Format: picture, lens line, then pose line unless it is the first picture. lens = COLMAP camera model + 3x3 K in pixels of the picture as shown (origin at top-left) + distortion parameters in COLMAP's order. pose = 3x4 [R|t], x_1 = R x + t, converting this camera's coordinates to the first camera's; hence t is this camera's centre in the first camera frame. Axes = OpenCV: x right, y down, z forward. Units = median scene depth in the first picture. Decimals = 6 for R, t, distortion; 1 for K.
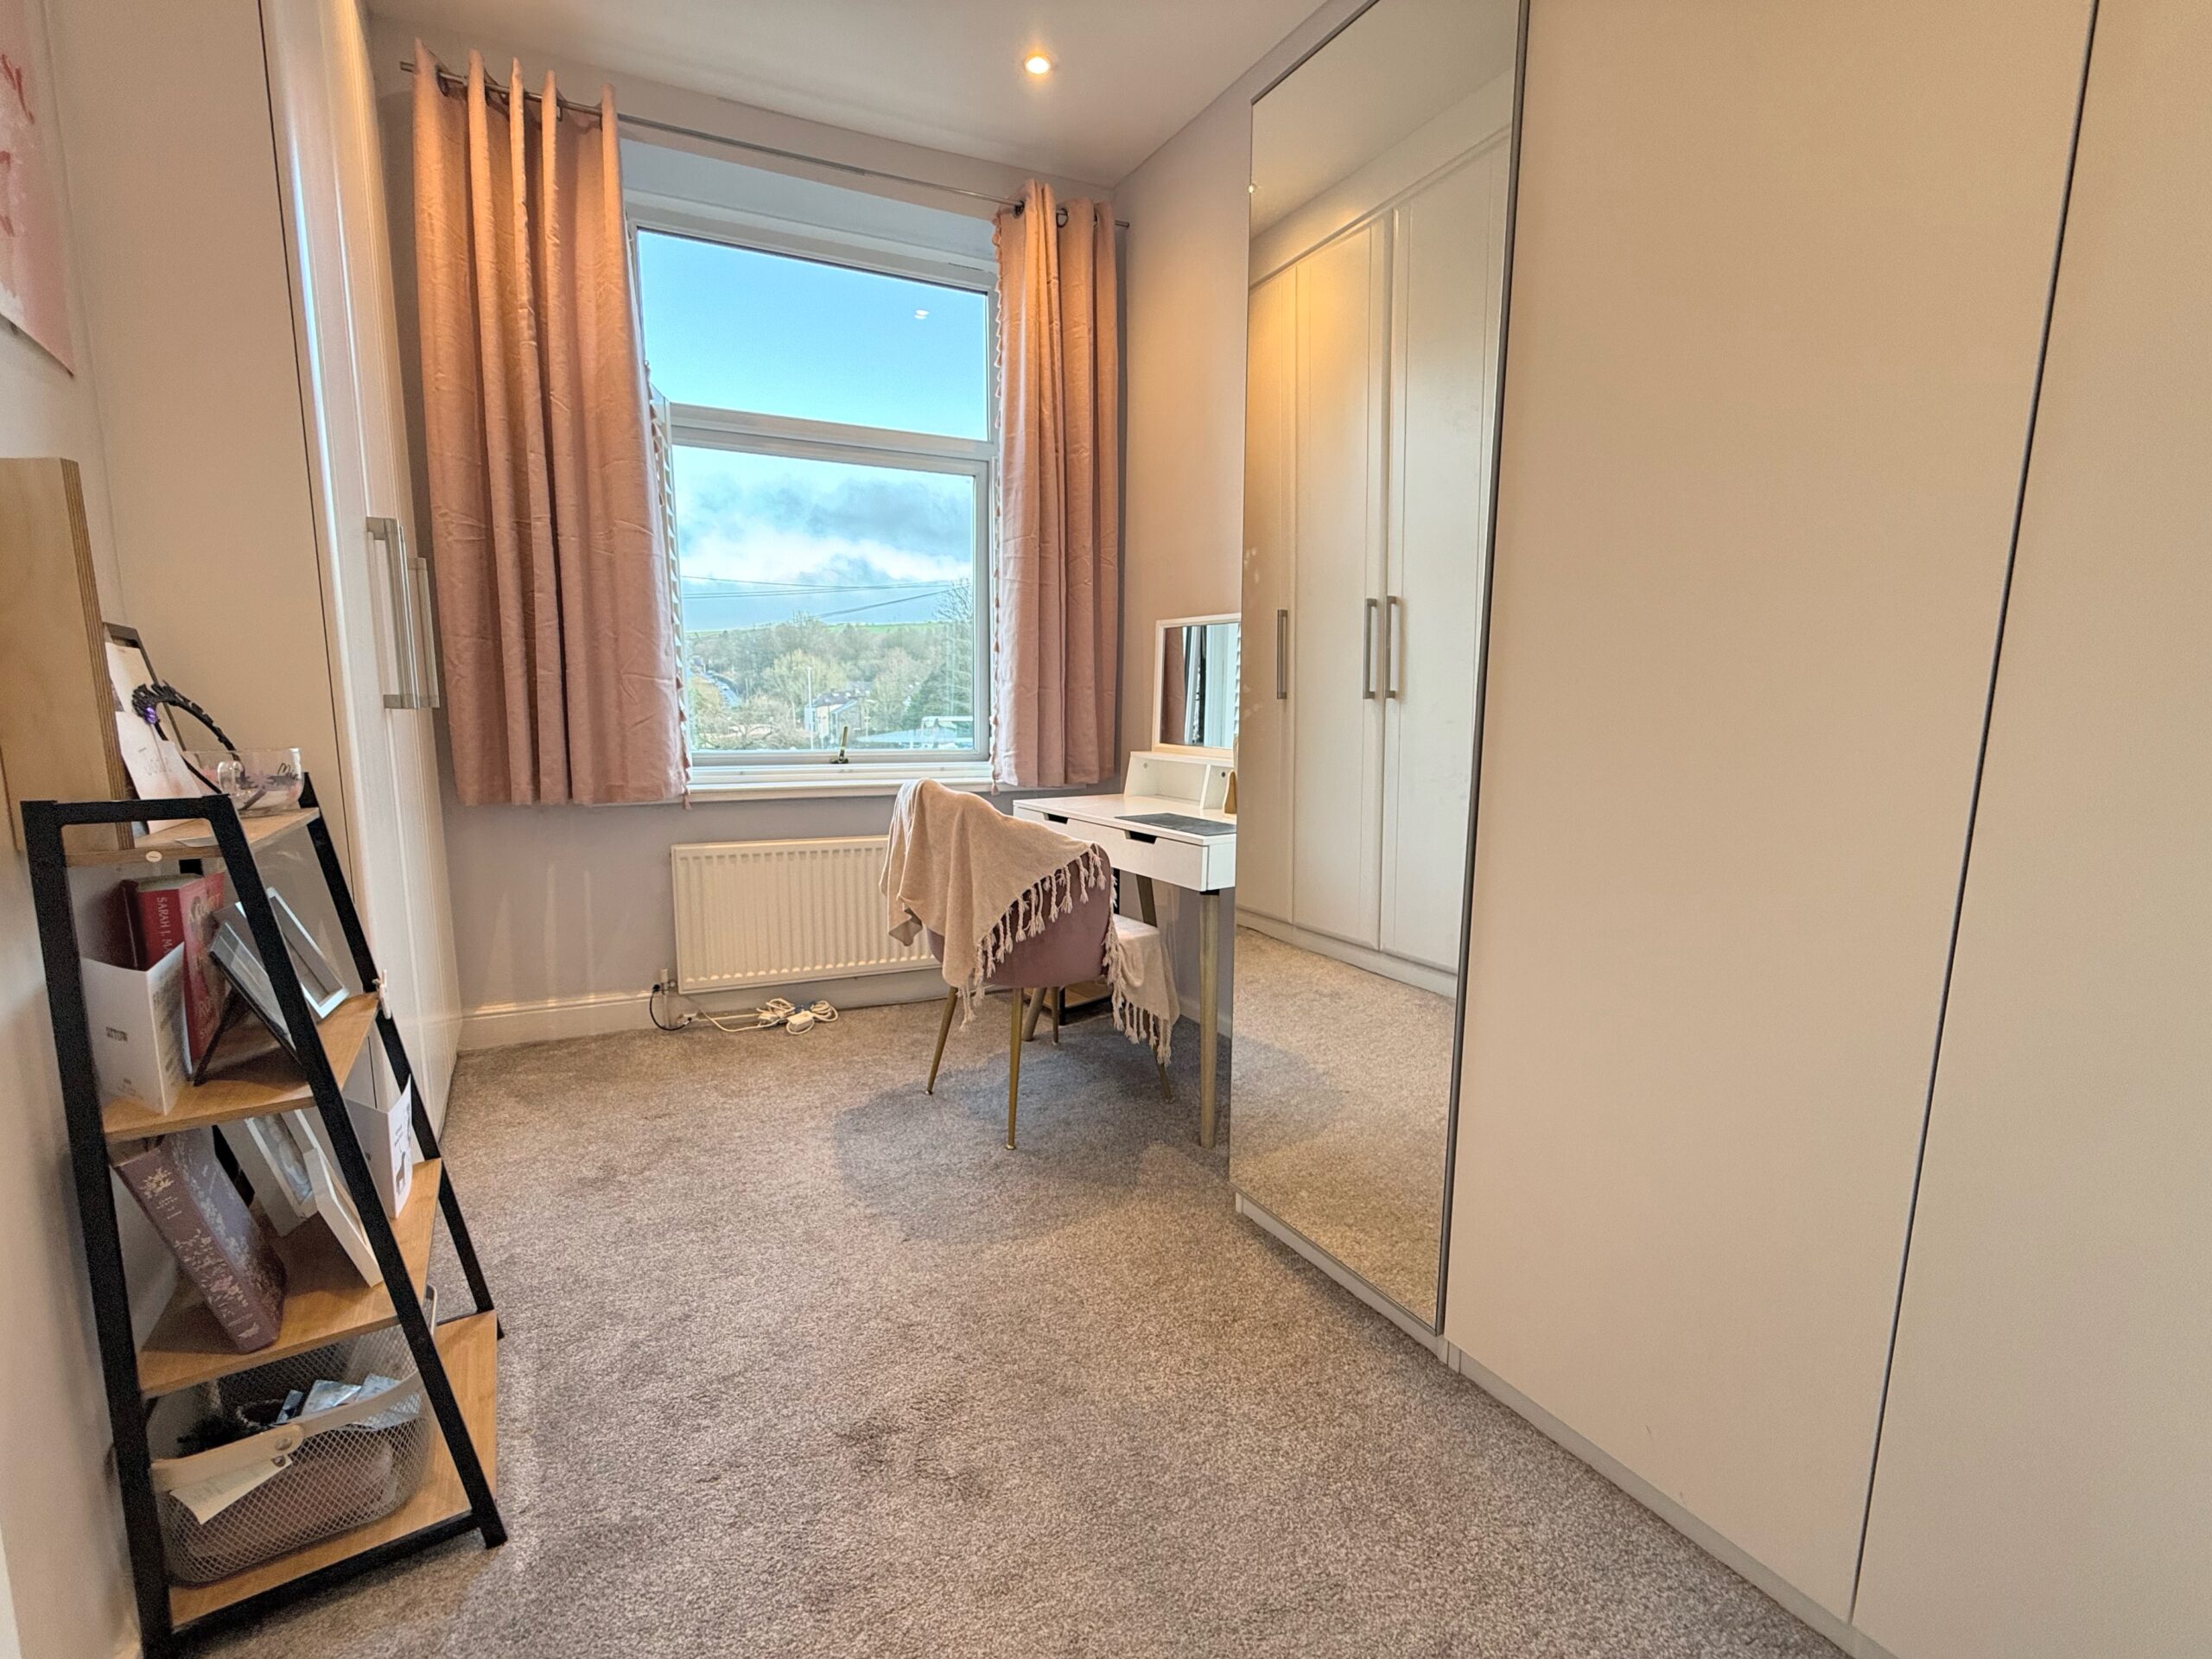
lens RADIAL K [[880.1, 0, 1100.0], [0, 880.1, 831.7], [0, 0, 1]] dist [0.000186, -0.000359]
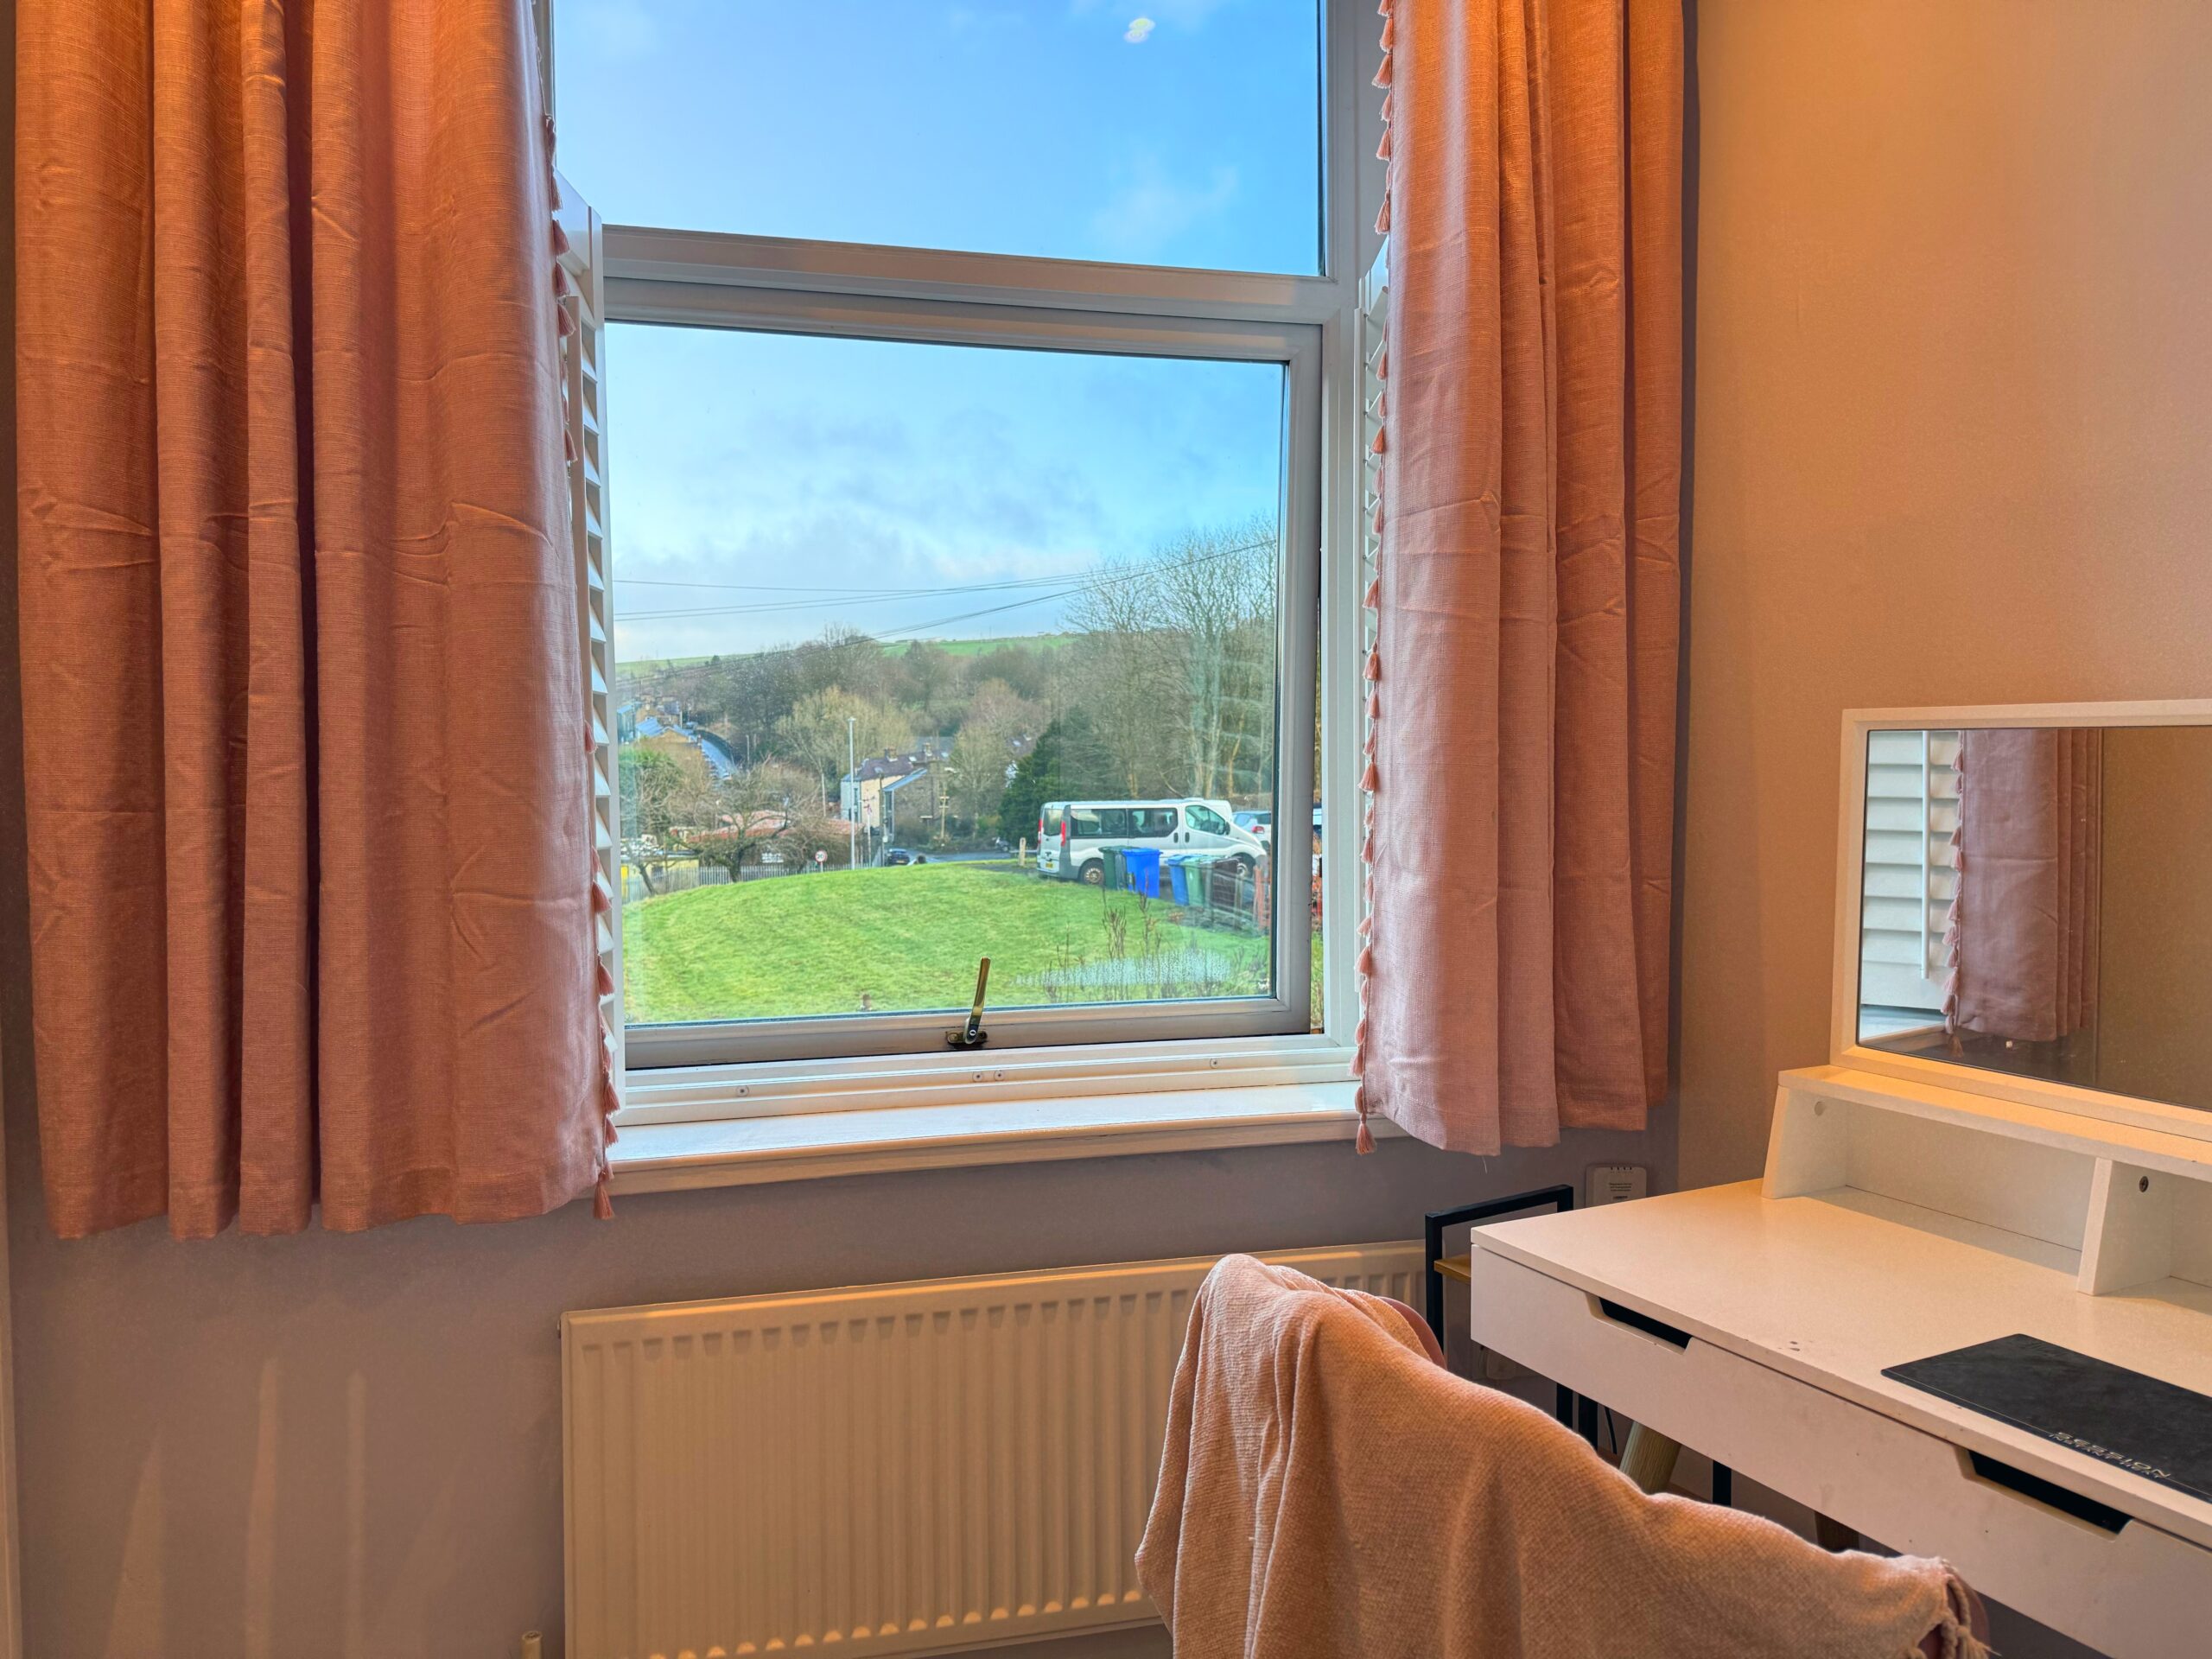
lens RADIAL K [[1514.1, 0, 1106.0], [0, 1514.1, 829.5], [0, 0, 1]] dist [0.102322, -0.155632]
pose [[0.989225, -0.008194, -0.146174, -0.144472], [-0.006447, 0.995026, -0.099407, -0.125832], [0.146262, 0.099279, 0.984252, 0.336756]]
